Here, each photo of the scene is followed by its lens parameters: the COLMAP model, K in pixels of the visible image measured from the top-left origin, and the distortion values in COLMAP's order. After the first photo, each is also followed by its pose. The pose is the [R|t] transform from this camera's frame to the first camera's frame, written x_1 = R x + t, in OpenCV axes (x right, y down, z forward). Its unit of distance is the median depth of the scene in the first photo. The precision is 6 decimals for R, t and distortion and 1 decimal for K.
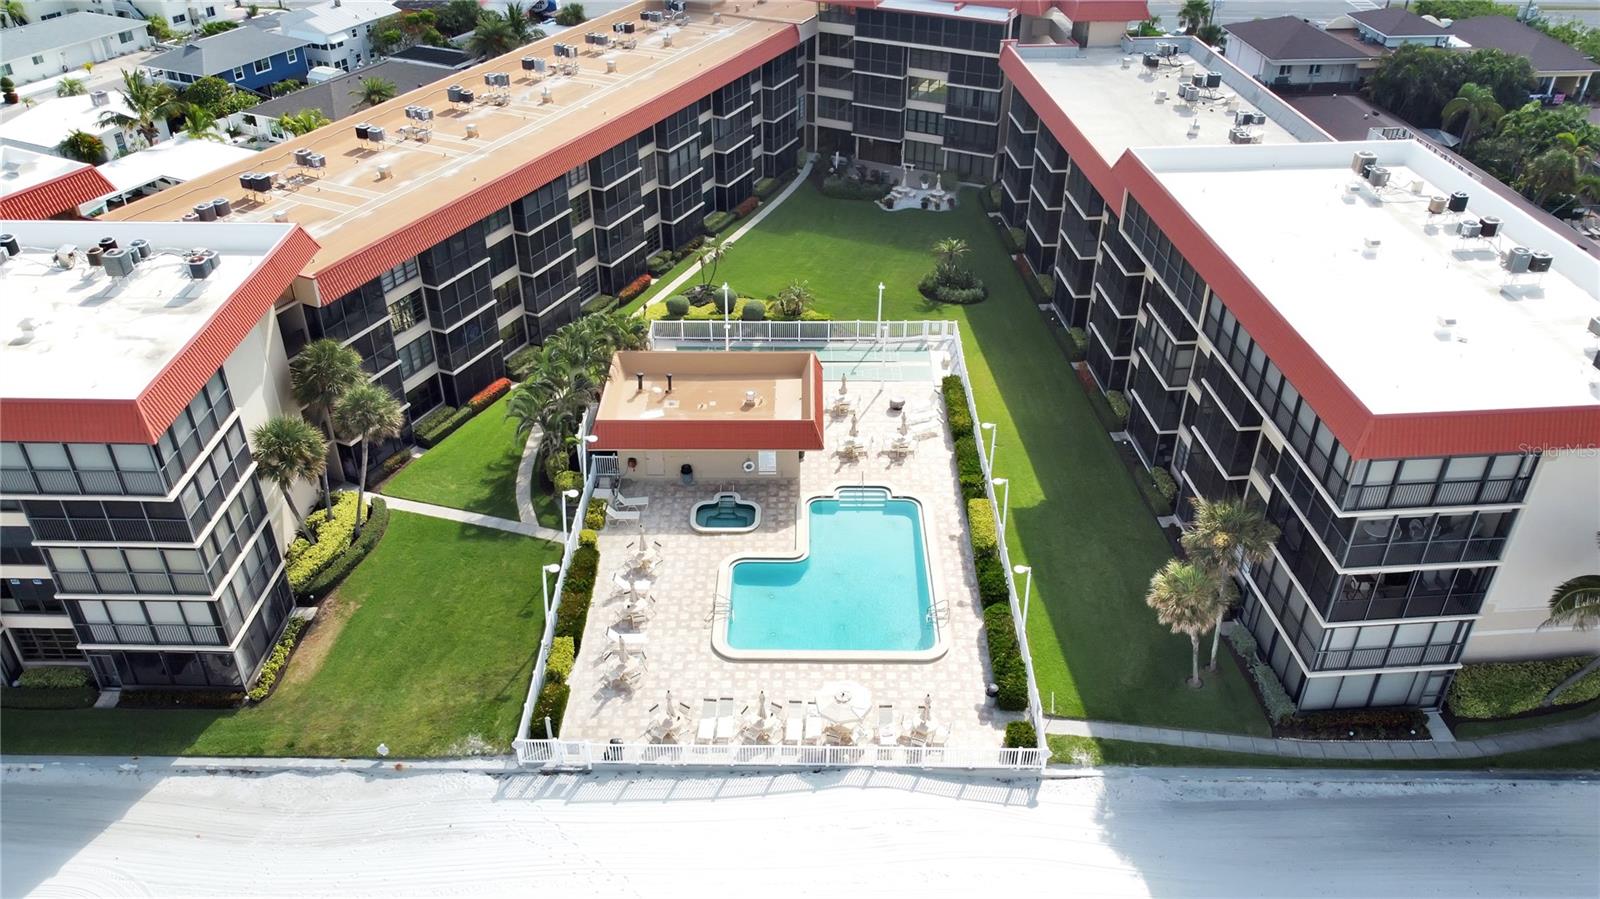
lens RADIAL K [[1186.4, 0, 793.0], [0, 1186.4, 452.0], [0, 0, 1]] dist [0.004084, -0.006394]
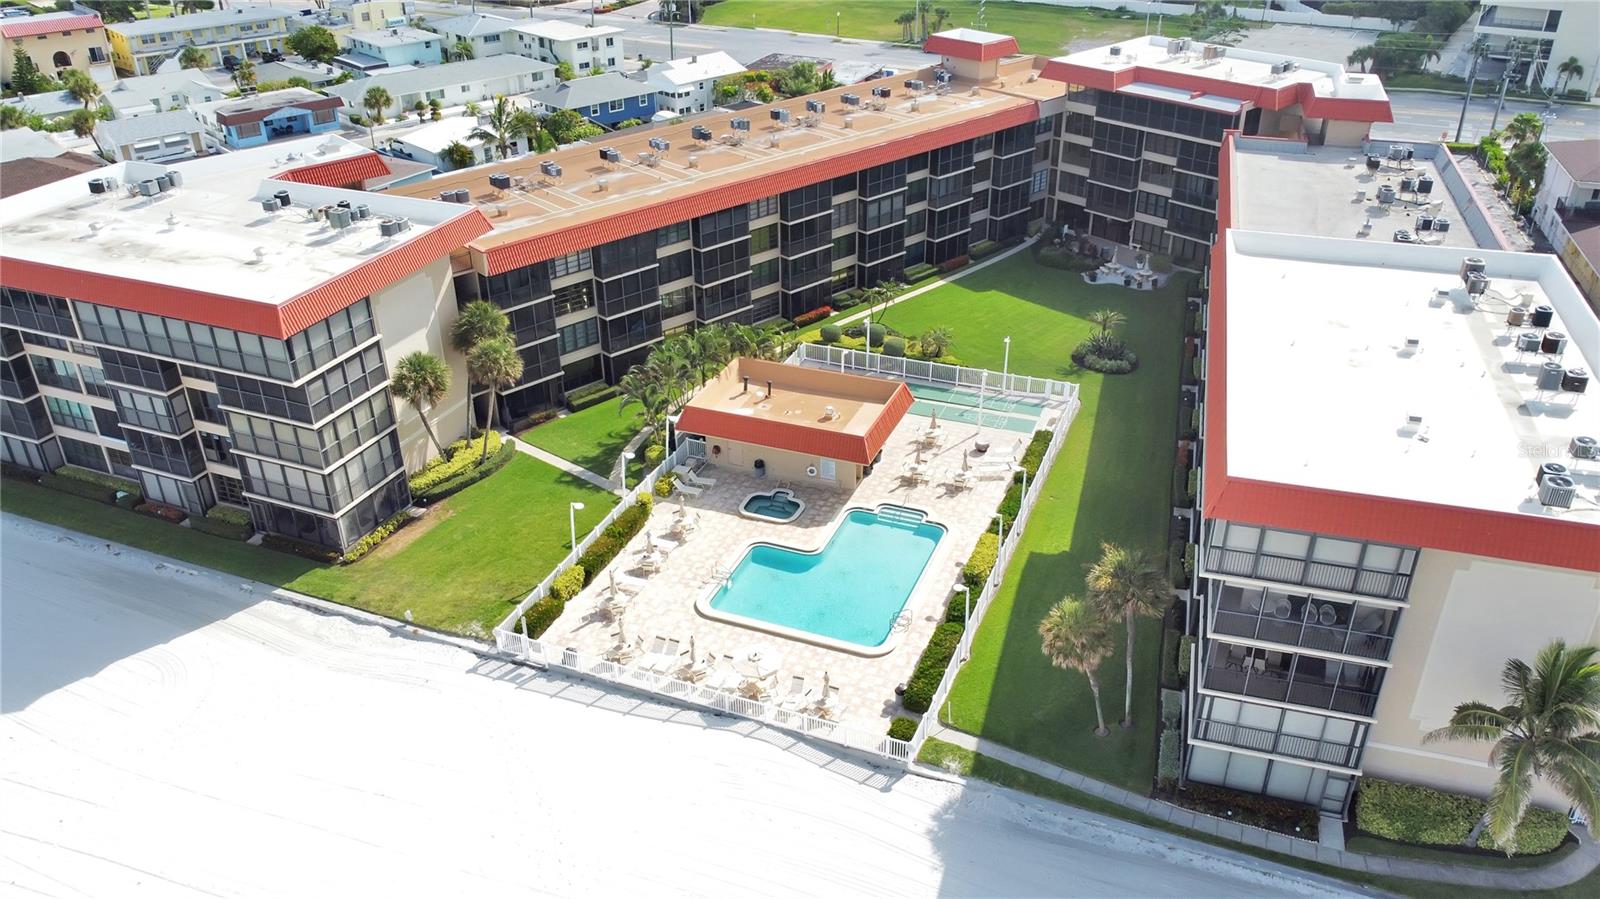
lens RADIAL K [[1186.4, 0, 806.0], [0, 1186.4, 452.2], [0, 0, 1]] dist [0.004084, -0.006394]
pose [[0.931538, 0.169995, -0.321464, 0.345404], [-0.191323, 0.980877, -0.035712, 0.039288], [0.309246, 0.094771, 0.946248, -0.055593]]
